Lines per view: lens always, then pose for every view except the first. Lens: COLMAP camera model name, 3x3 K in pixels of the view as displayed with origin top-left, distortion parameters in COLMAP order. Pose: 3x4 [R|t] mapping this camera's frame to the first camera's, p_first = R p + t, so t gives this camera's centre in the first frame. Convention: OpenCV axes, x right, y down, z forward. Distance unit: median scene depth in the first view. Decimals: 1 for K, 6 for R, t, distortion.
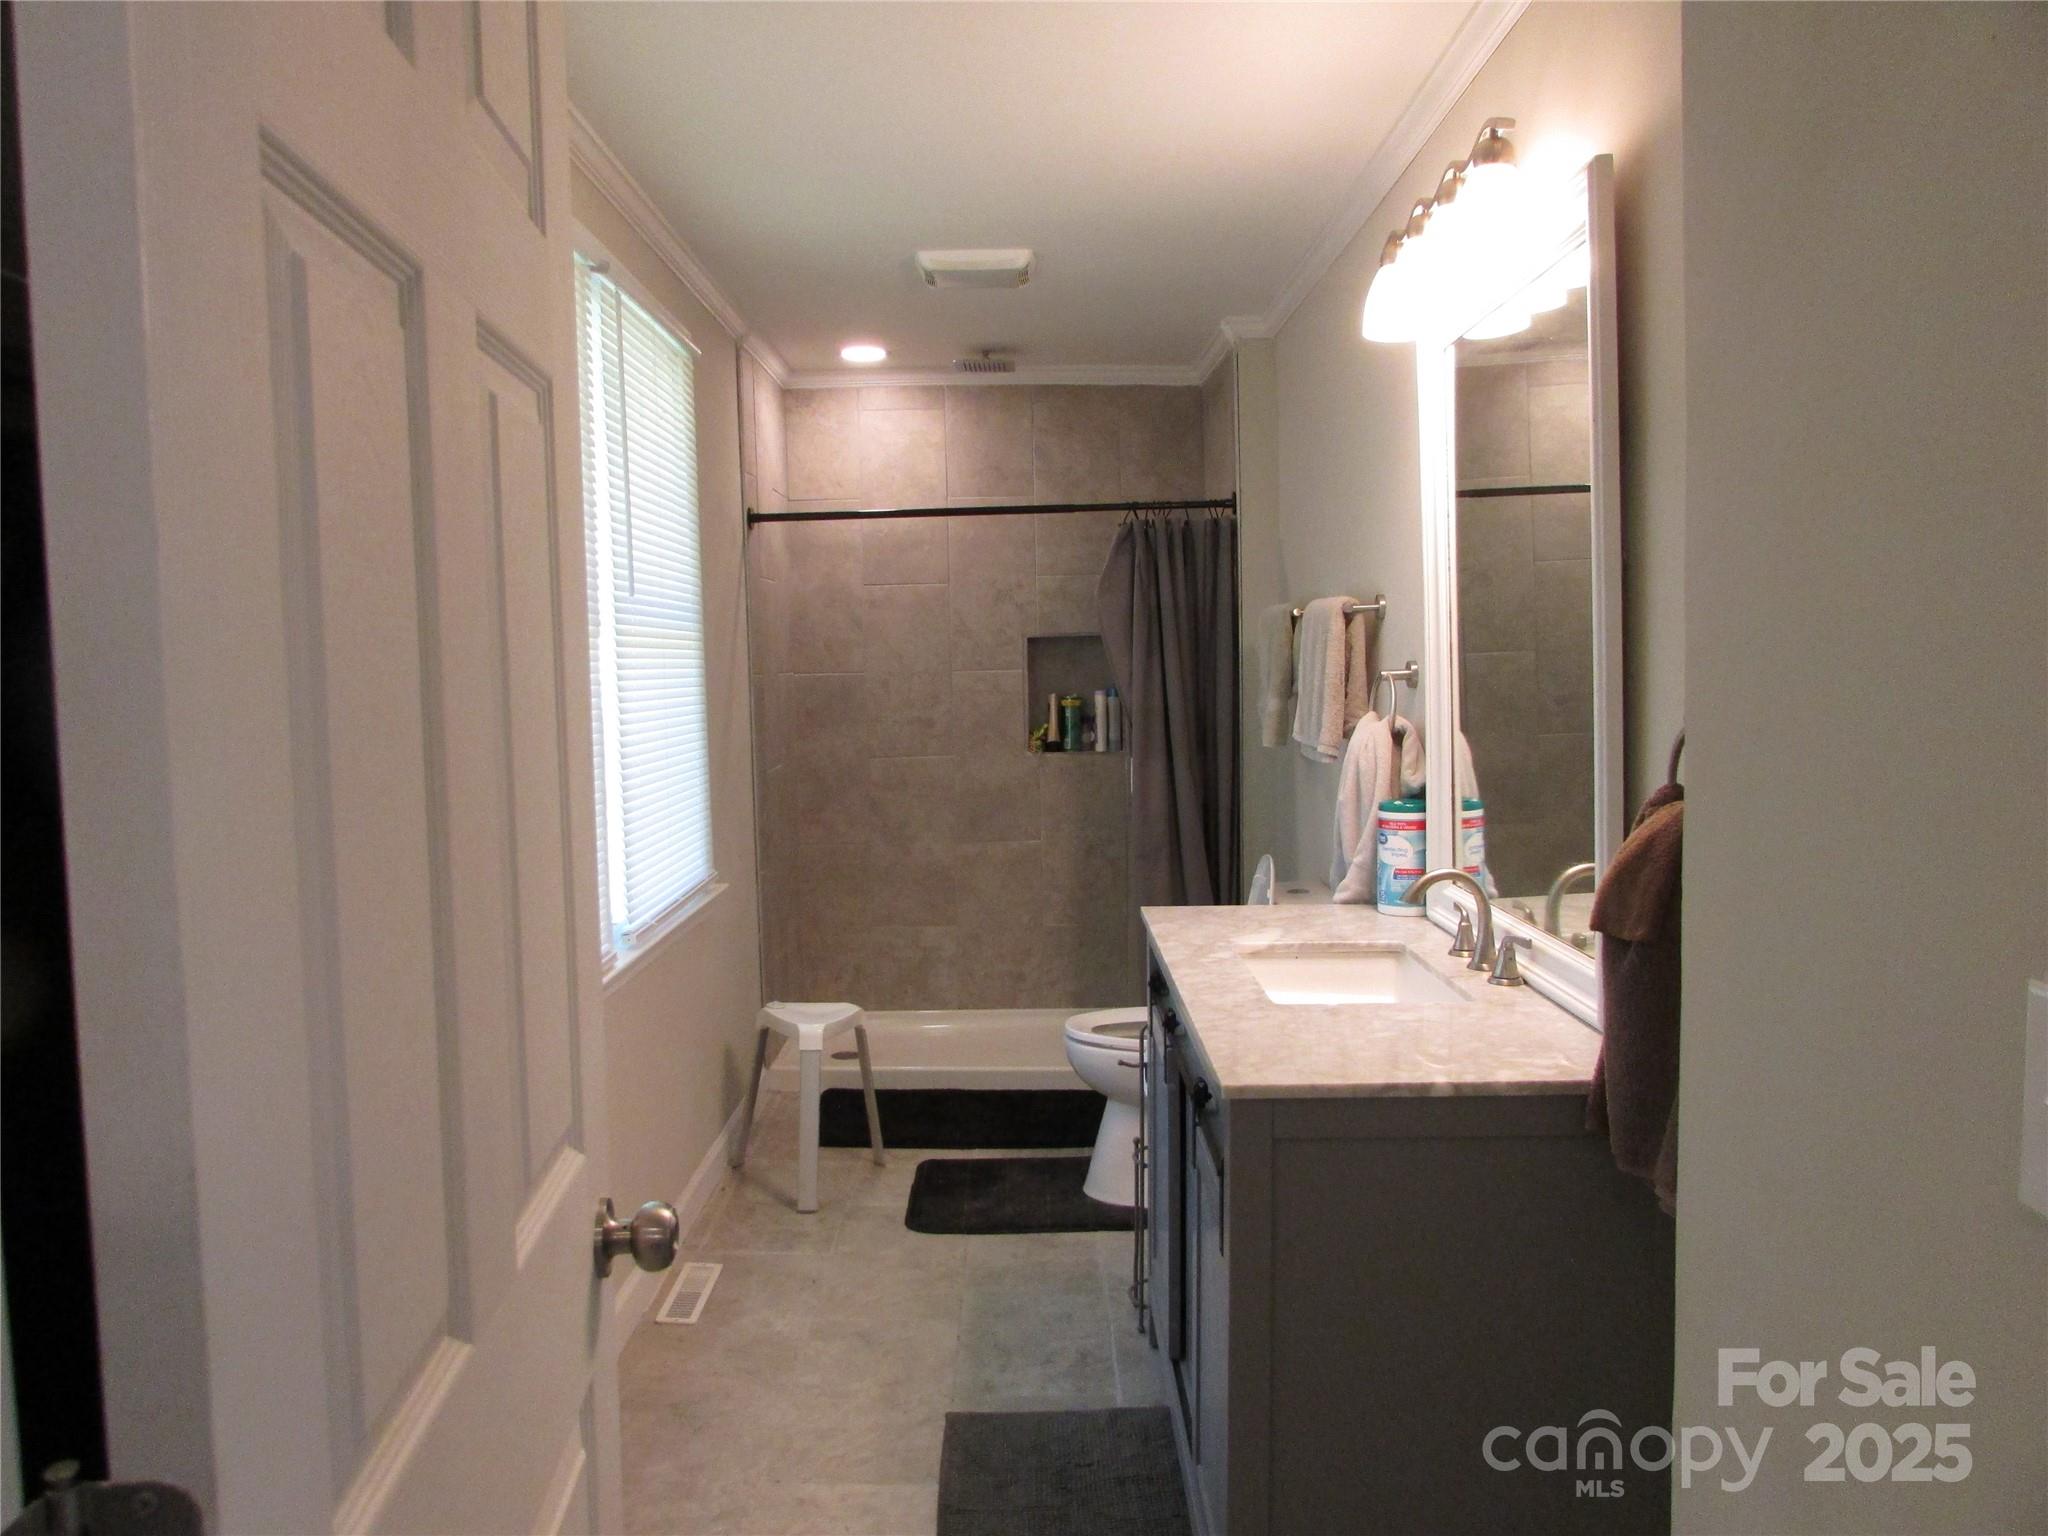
lens RADIAL K [[1448.4, 0, 1024.0], [0, 1448.4, 768.0], [0, 0, 1]] dist [-0.027102, 0.000911]
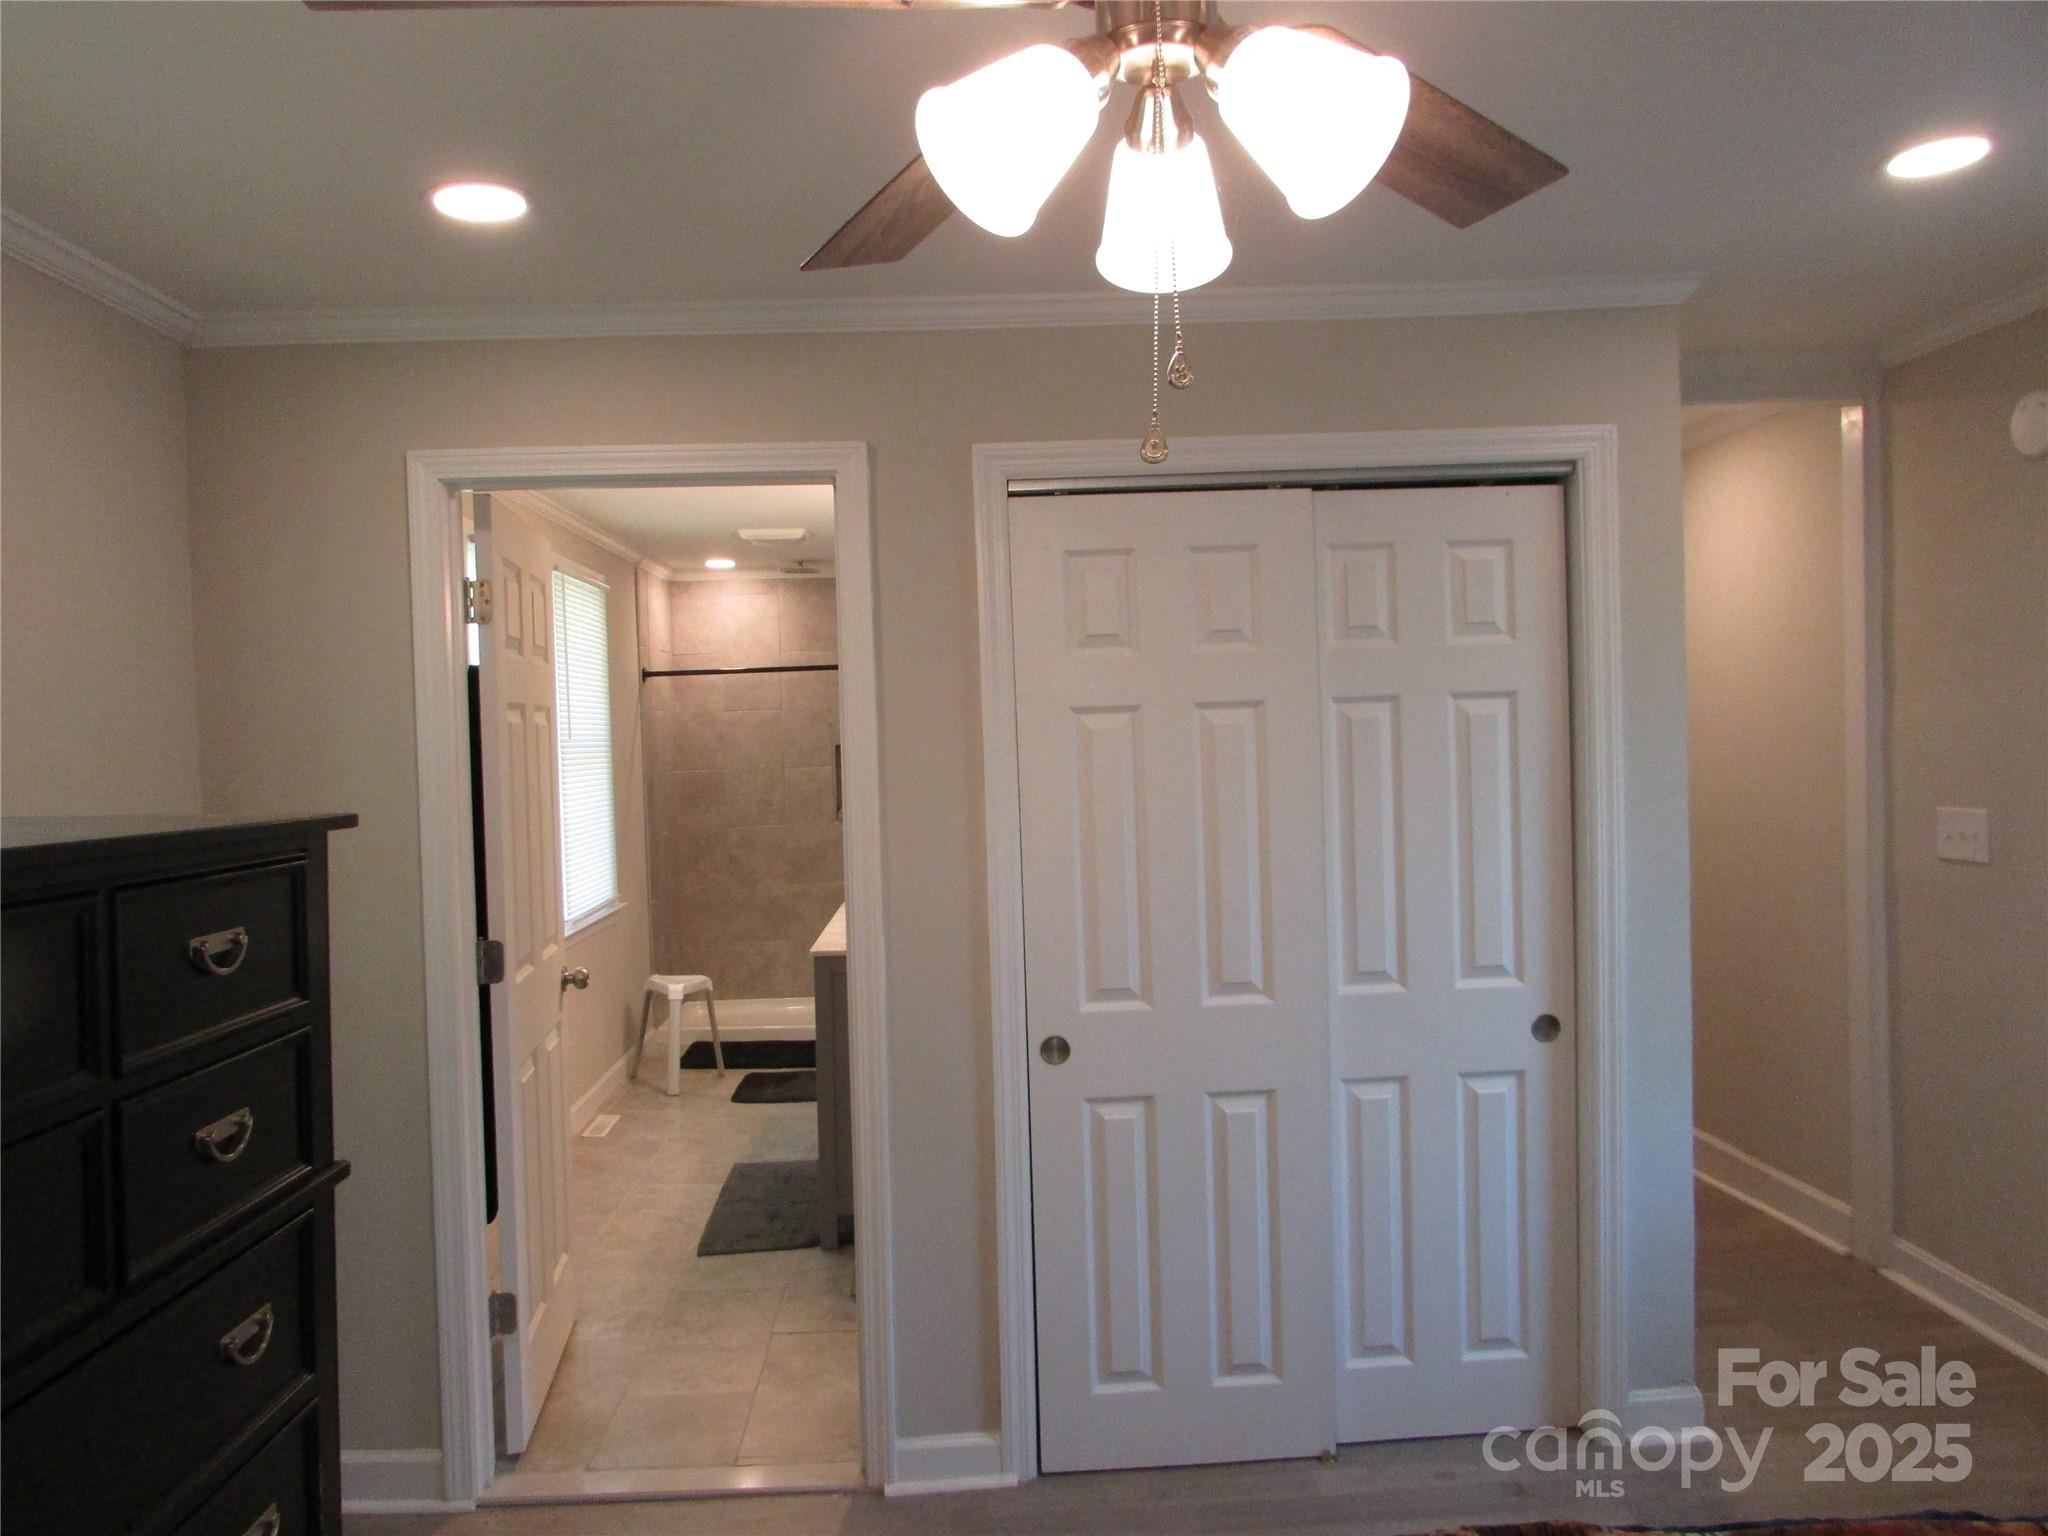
lens RADIAL K [[1455.6, 0, 1031.9], [0, 1455.6, 775.7], [0, 0, 1]] dist [-0.022739, 0.003736]
pose [[0.998726, -0.009004, 0.049647, 0.152420], [0.011210, 0.998954, -0.044324, 0.011953], [-0.049196, 0.044824, 0.997783, -0.592826]]
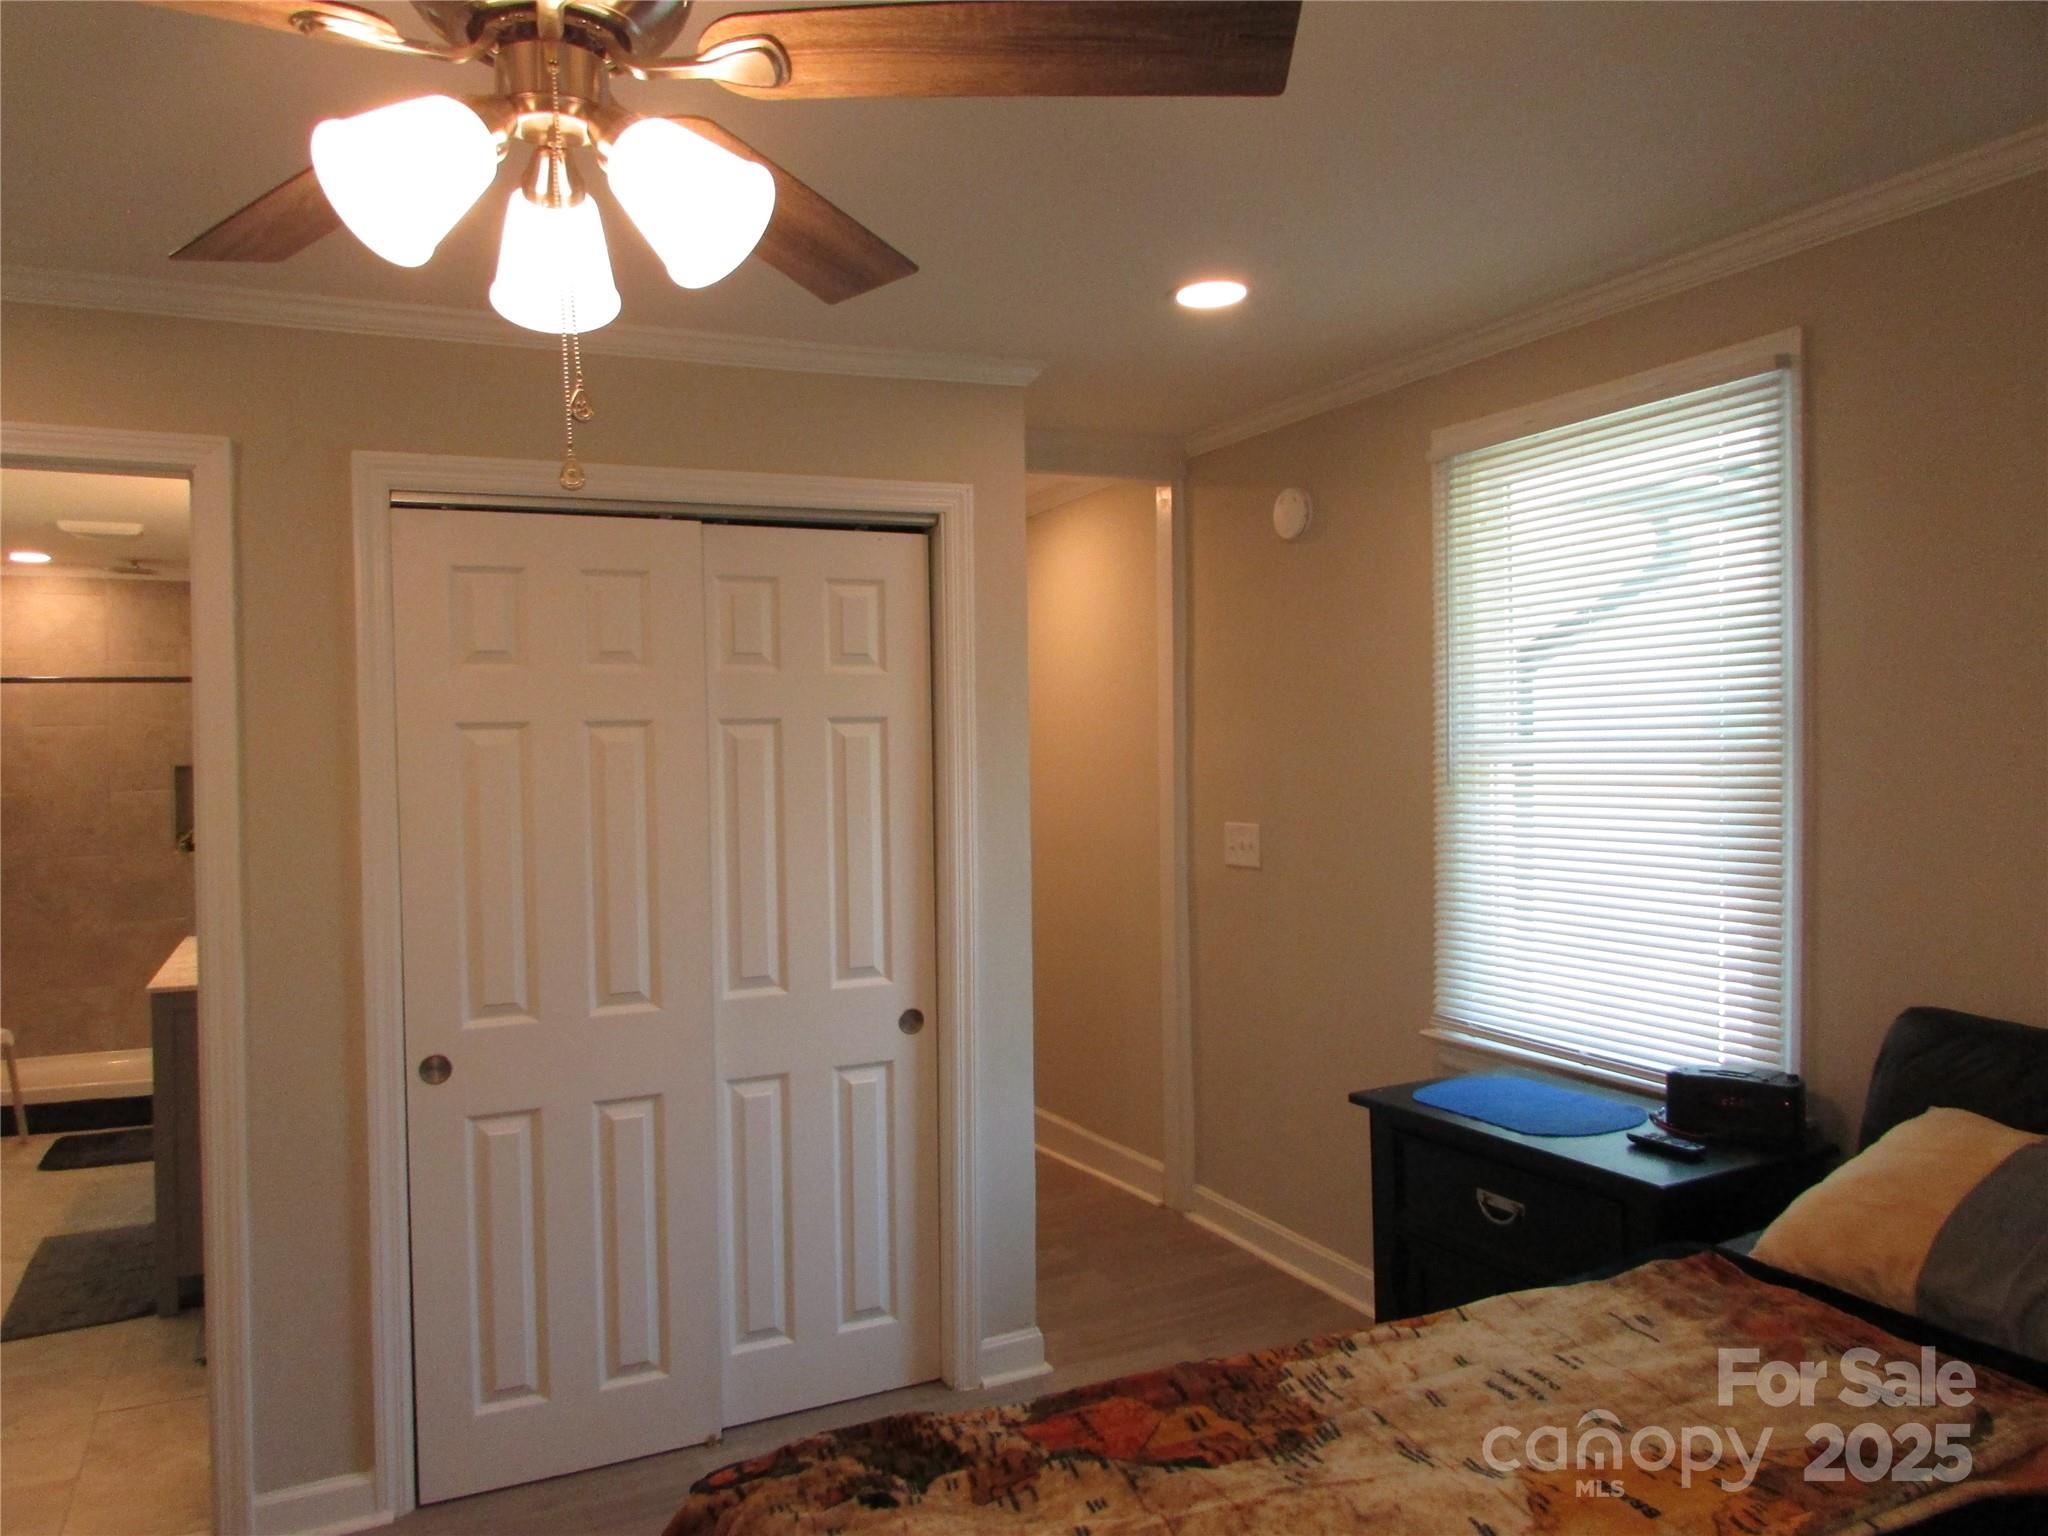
lens RADIAL K [[1448.4, 0, 1024.0], [0, 1448.4, 768.0], [0, 0, 1]] dist [-0.027102, 0.000911]
pose [[0.898502, 0.002746, 0.438961, 0.147683], [0.028028, 0.997581, -0.063611, 0.021472], [-0.438074, 0.069458, 0.896252, -0.632196]]
